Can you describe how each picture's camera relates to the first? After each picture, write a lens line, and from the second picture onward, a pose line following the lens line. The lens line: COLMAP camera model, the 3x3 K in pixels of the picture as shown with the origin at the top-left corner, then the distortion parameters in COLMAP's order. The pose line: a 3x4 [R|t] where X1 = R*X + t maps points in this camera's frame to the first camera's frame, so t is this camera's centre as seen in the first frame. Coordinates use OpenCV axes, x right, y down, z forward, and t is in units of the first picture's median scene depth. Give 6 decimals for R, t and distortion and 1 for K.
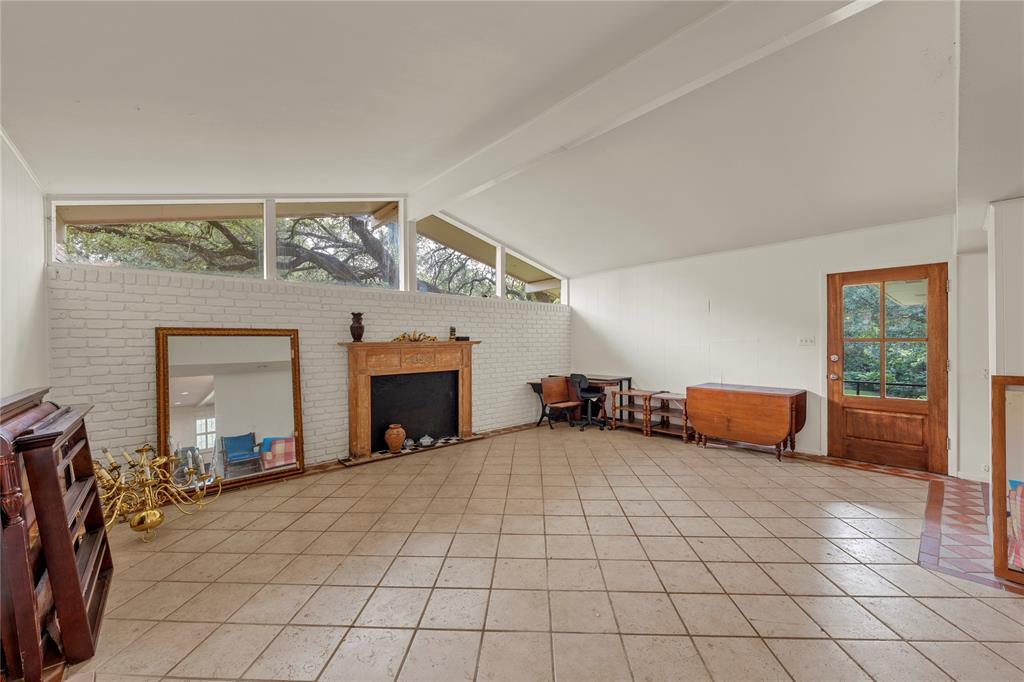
lens RADIAL K [[405.5, 0, 514.2], [0, 405.5, 345.6], [0, 0, 1]] dist [-0.000486, 0.000050]
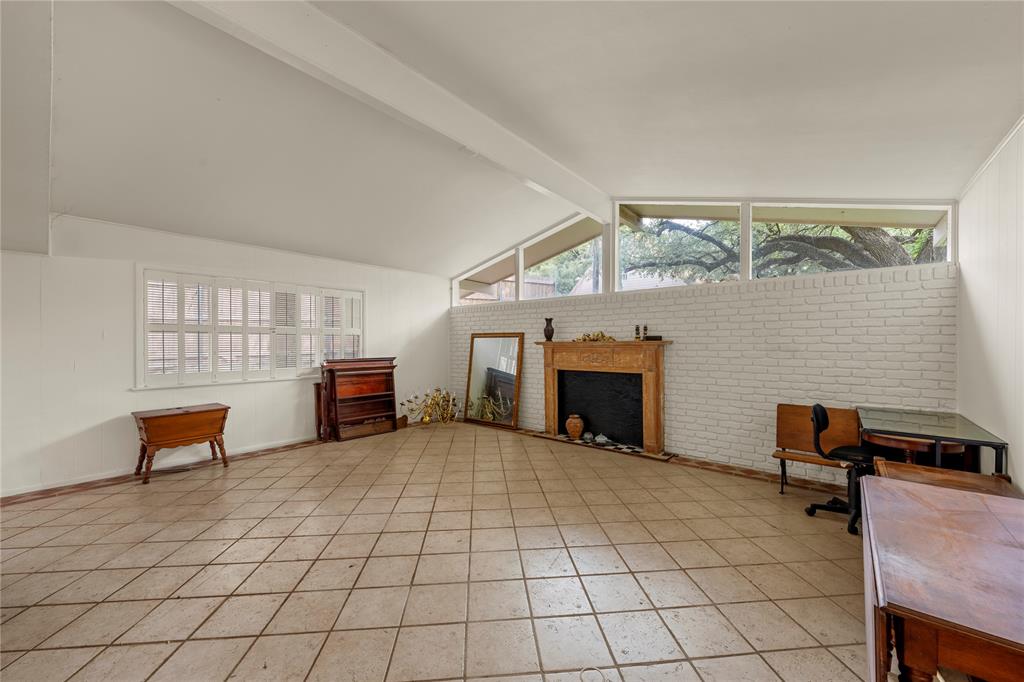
lens RADIAL K [[396.5, 0, 516.7], [0, 396.5, 342.8], [0, 0, 1]] dist [-0.000291, -0.000057]
pose [[0.142791, 0.006636, -0.989731, 0.747089], [-0.014243, 0.999888, 0.004649, -0.008076], [0.989650, 0.013433, 0.142869, 0.667071]]
